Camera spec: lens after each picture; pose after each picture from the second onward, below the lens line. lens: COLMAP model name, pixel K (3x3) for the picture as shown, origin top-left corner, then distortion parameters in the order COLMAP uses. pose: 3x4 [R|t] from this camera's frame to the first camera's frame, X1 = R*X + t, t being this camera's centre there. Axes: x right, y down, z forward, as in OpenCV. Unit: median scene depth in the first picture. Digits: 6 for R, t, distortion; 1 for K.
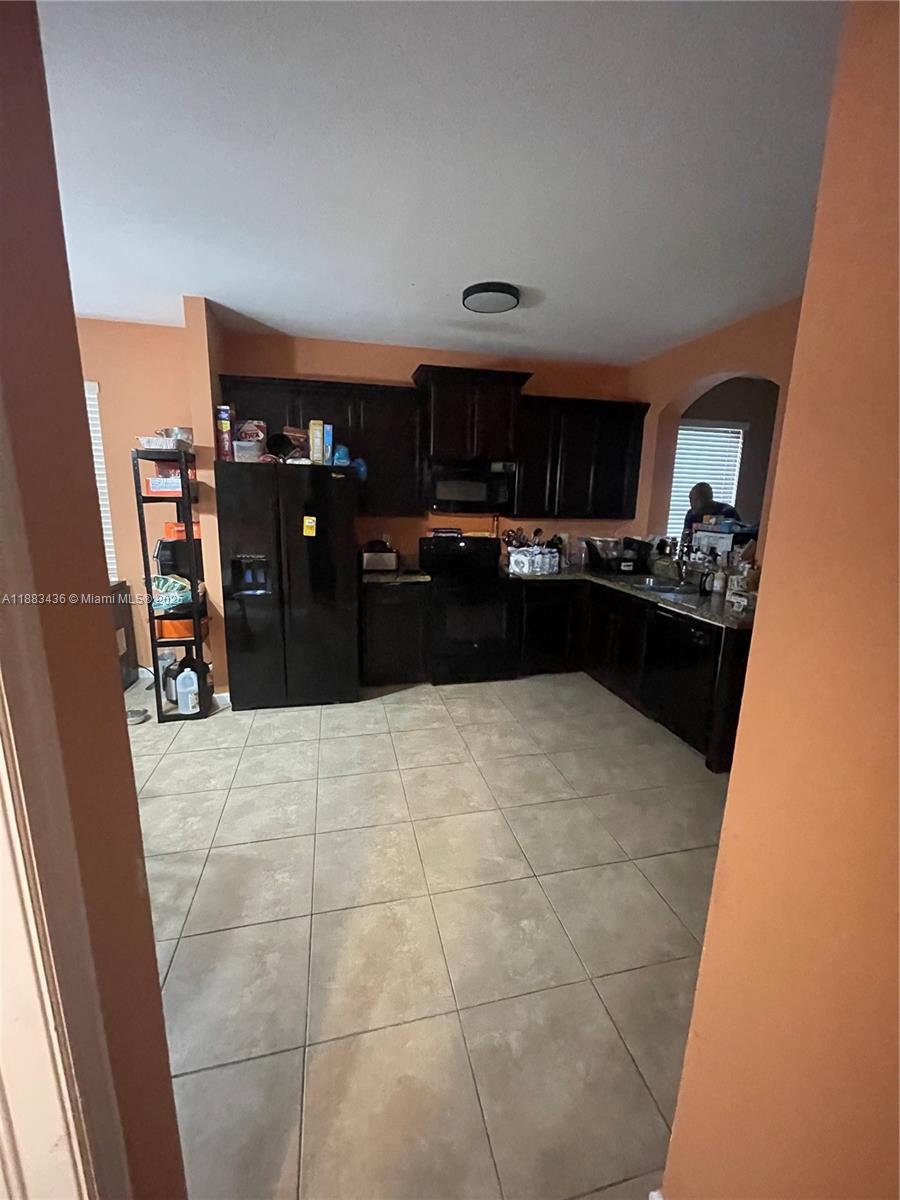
lens RADIAL K [[490.9, 0, 441.8], [0, 490.9, 597.5], [0, 0, 1]] dist [-0.003803, 0.000227]
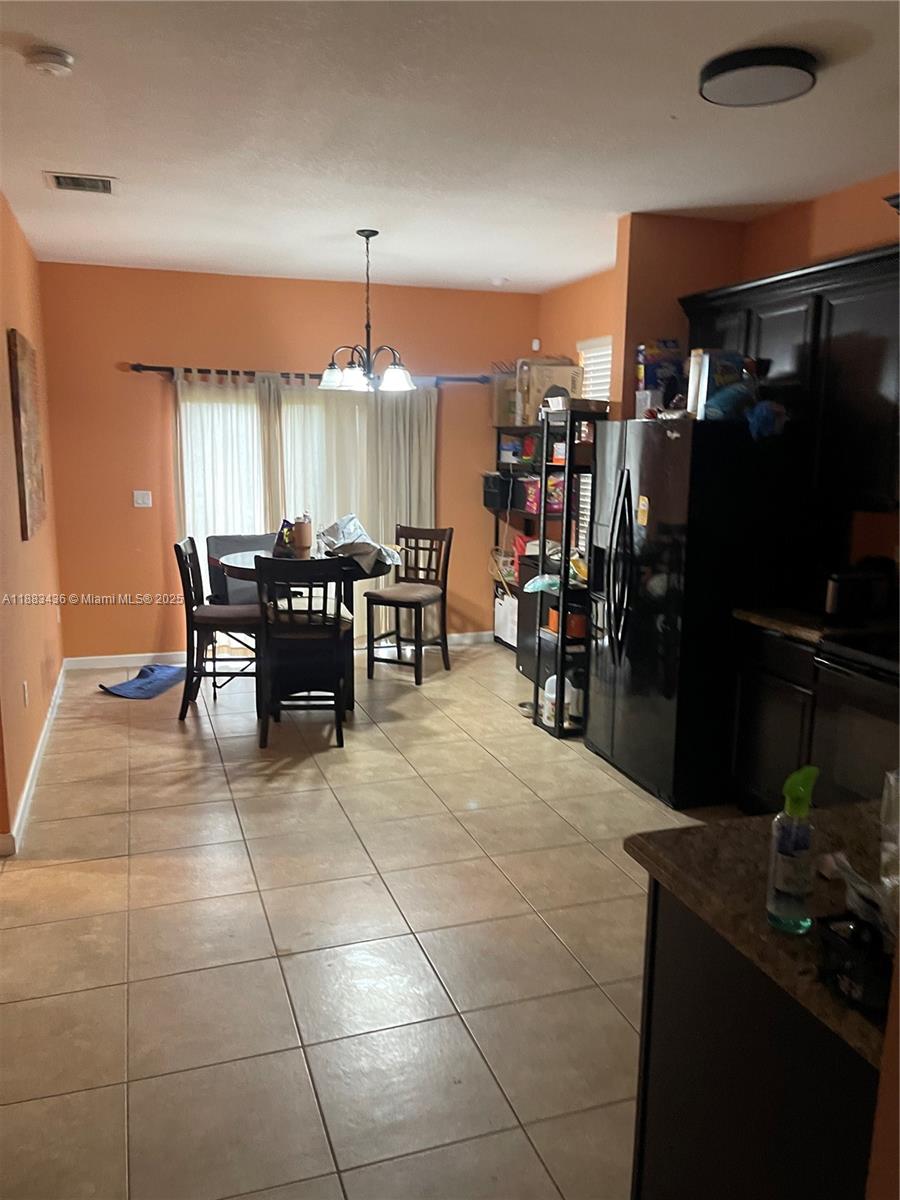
lens RADIAL K [[925.7, 0, 442.3], [0, 925.7, 601.5], [0, 0, 1]] dist [0.041121, -0.056898]
pose [[0.090333, 0.168249, -0.981597, 1.022886], [-0.214539, 0.965773, 0.145794, -0.160716], [0.972529, 0.197421, 0.123337, 0.627778]]
